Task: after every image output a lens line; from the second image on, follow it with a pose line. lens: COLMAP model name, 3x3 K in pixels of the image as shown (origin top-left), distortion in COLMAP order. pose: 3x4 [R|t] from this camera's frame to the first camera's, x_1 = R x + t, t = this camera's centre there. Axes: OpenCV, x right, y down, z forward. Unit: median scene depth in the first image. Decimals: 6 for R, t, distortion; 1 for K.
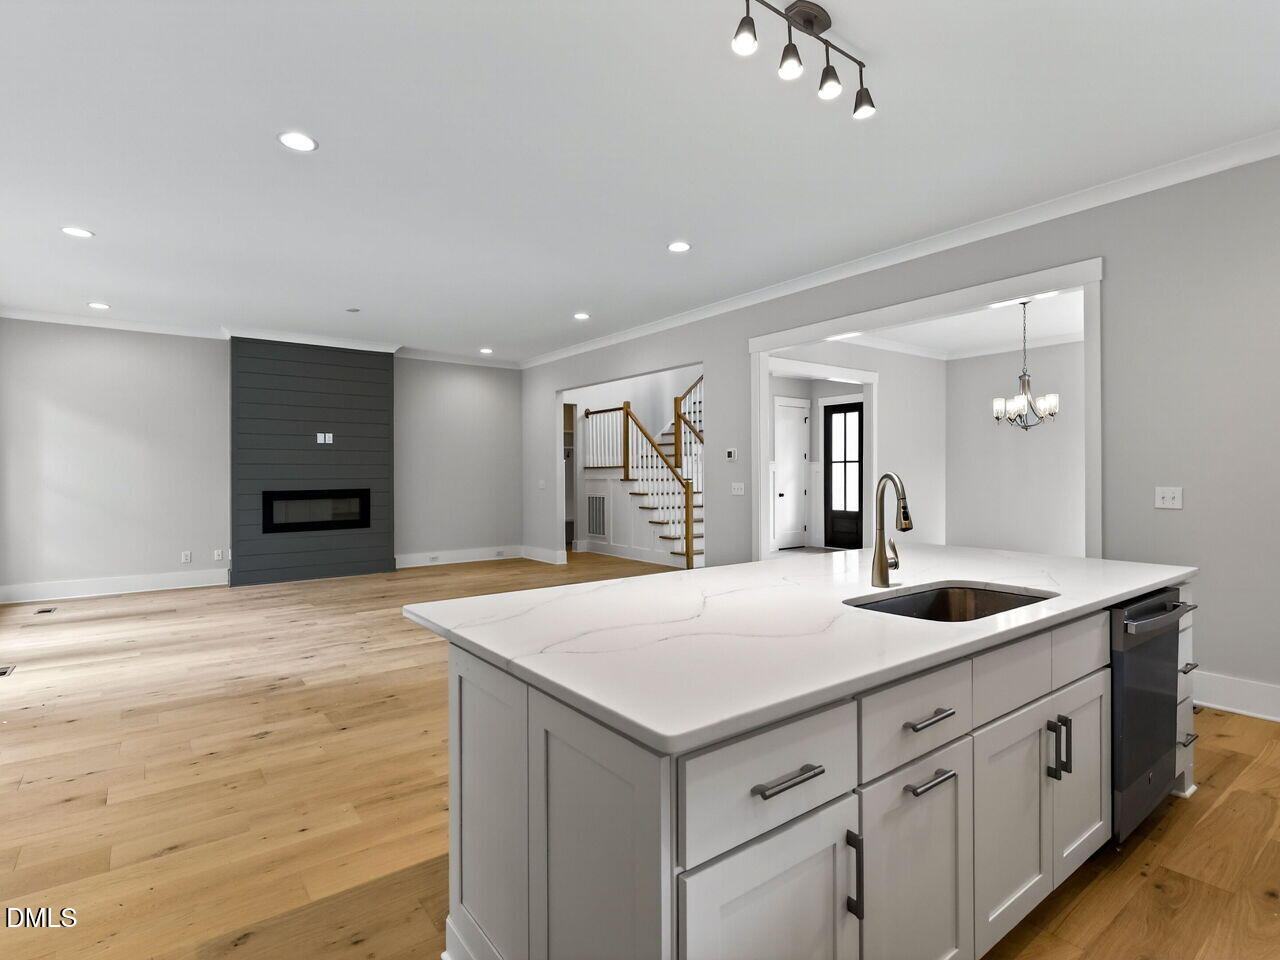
lens RADIAL K [[650.7, 0, 643.5], [0, 650.7, 474.1], [0, 0, 1]] dist [0.000239, 0.000003]
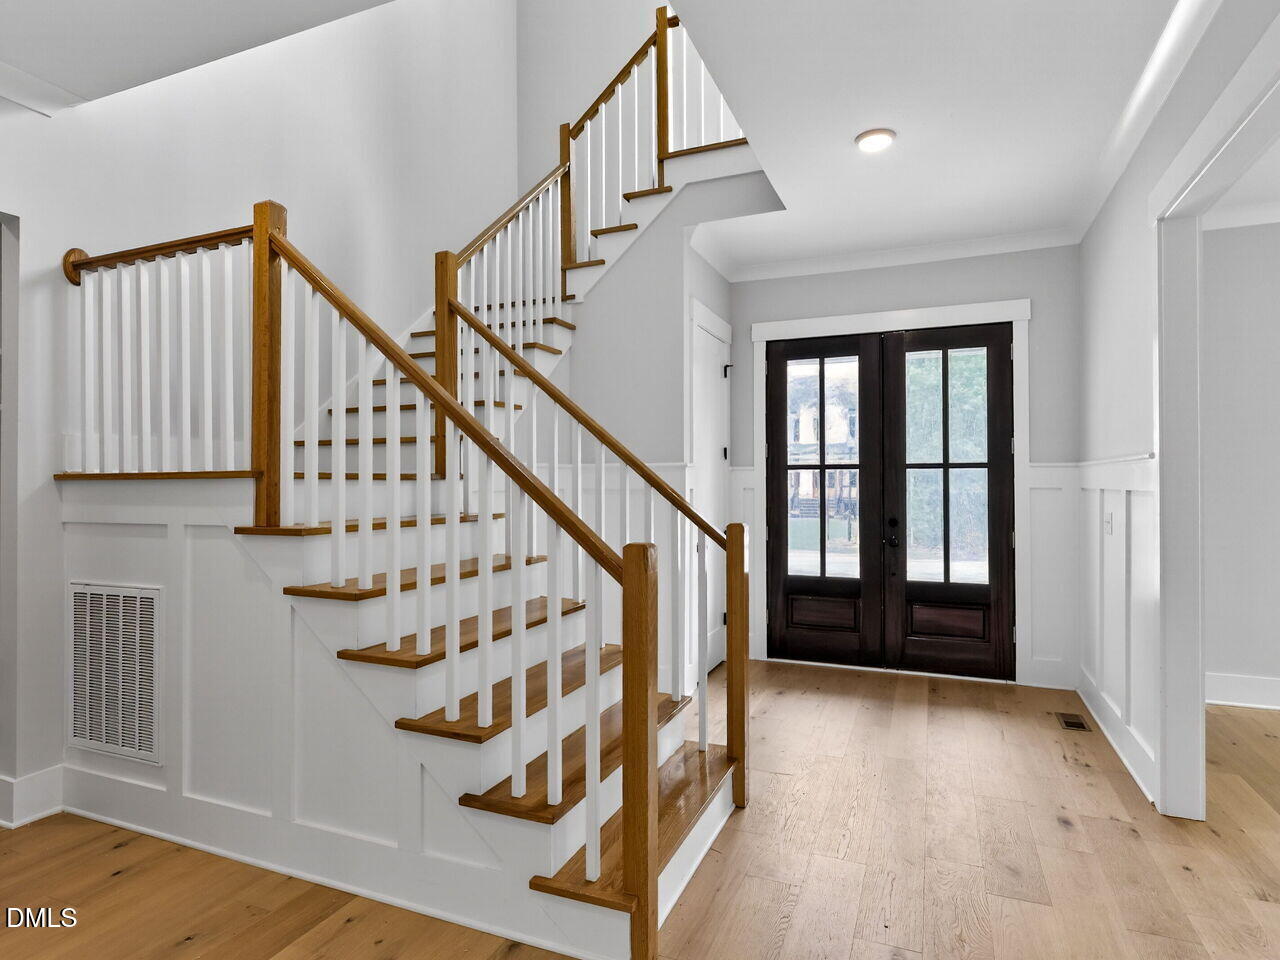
lens RADIAL K [[693.0, 0, 660.5], [0, 693.0, 477.3], [0, 0, 1]] dist [-0.000731, 0.000475]
pose [[0.848883, 0.005873, 0.528549, -0.037312], [0.000248, 0.999934, -0.011509, -0.007043], [-0.528581, 0.009901, 0.848825, 0.703987]]
